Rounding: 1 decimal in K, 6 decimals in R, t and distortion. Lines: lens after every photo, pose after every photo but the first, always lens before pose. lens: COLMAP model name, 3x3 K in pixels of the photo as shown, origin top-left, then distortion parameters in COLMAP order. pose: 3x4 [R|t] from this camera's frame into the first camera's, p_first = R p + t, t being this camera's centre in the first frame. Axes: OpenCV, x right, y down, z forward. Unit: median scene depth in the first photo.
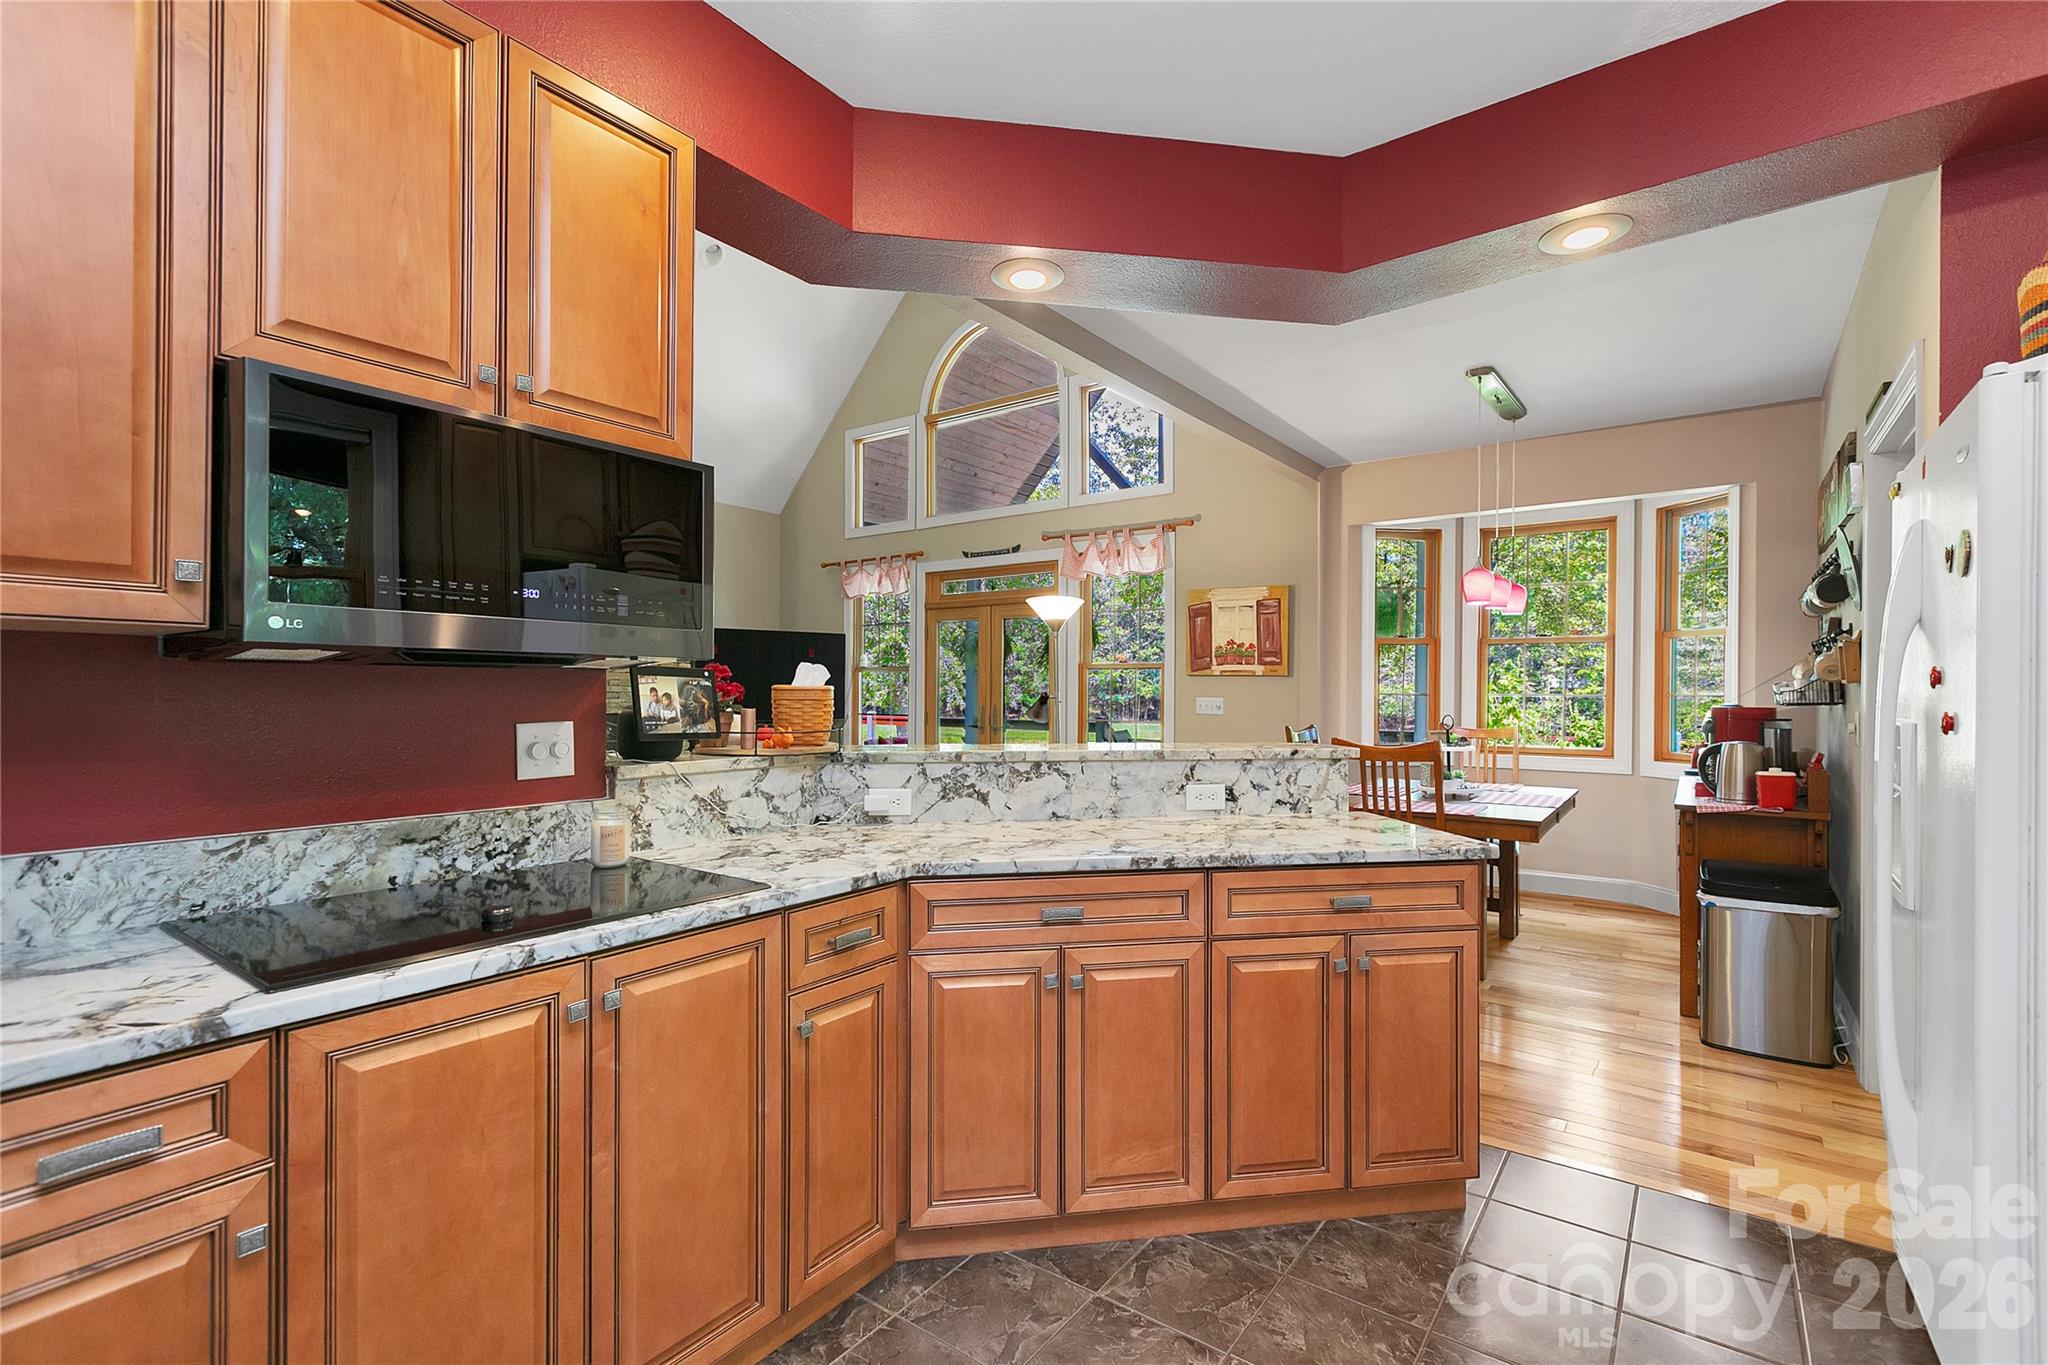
lens RADIAL K [[914.6, 0, 1026.5], [0, 914.6, 692.0], [0, 0, 1]] dist [0.001148, 0.000389]
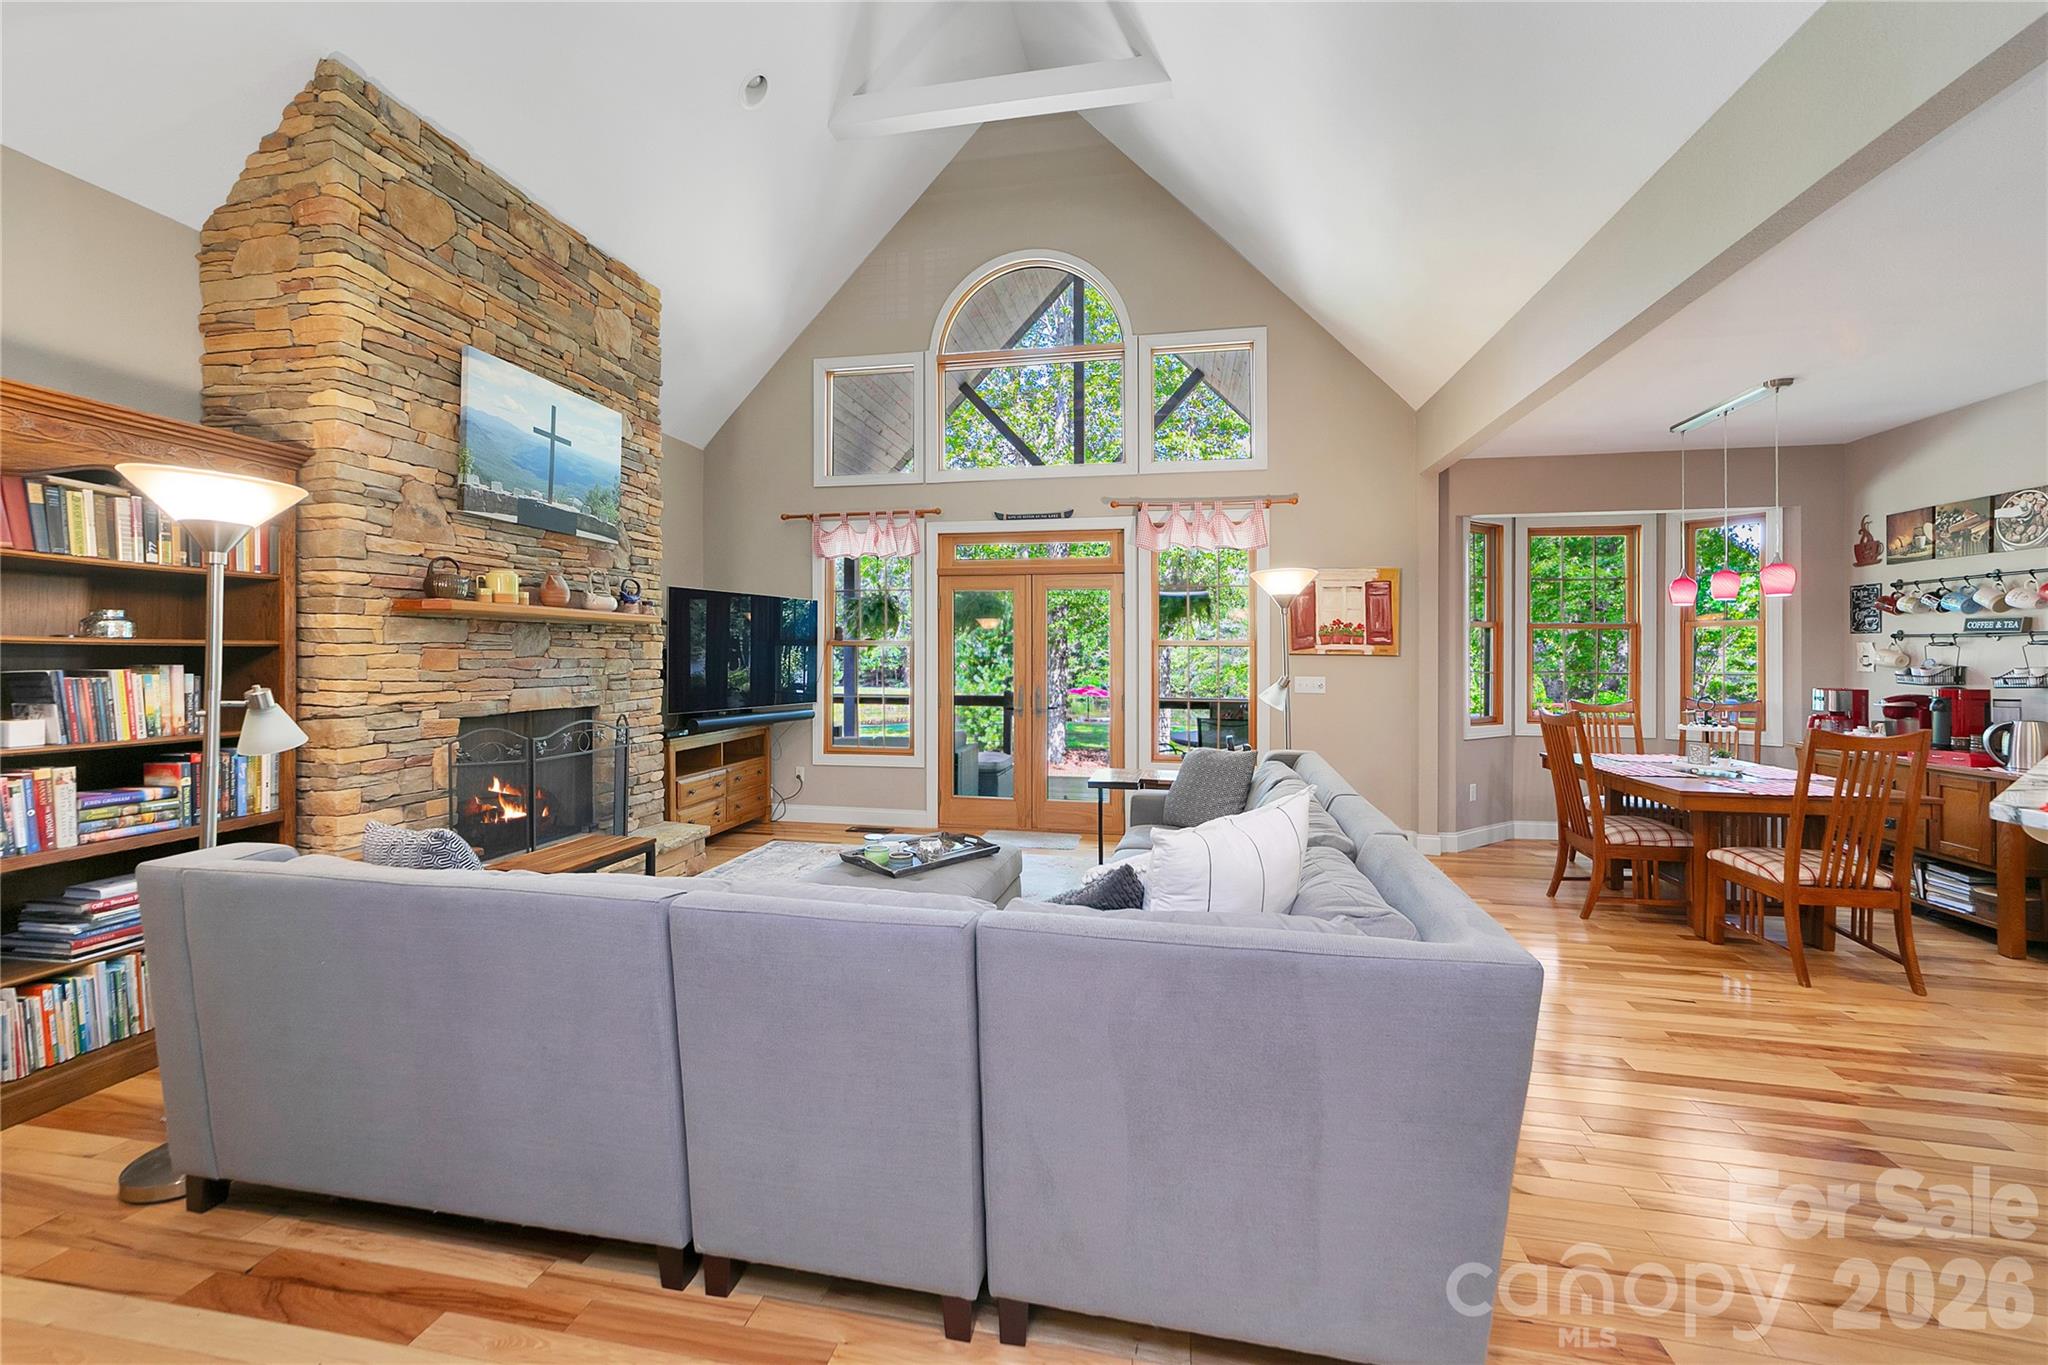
lens RADIAL K [[791.0, 0, 1023.9], [0, 791.0, 656.5], [0, 0, 1]] dist [-0.023437, 0.008708]
pose [[0.902023, -0.003440, 0.431675, -0.390554], [0.001723, 0.999989, 0.004369, -0.017292], [-0.431685, -0.003197, 0.902019, 0.303684]]
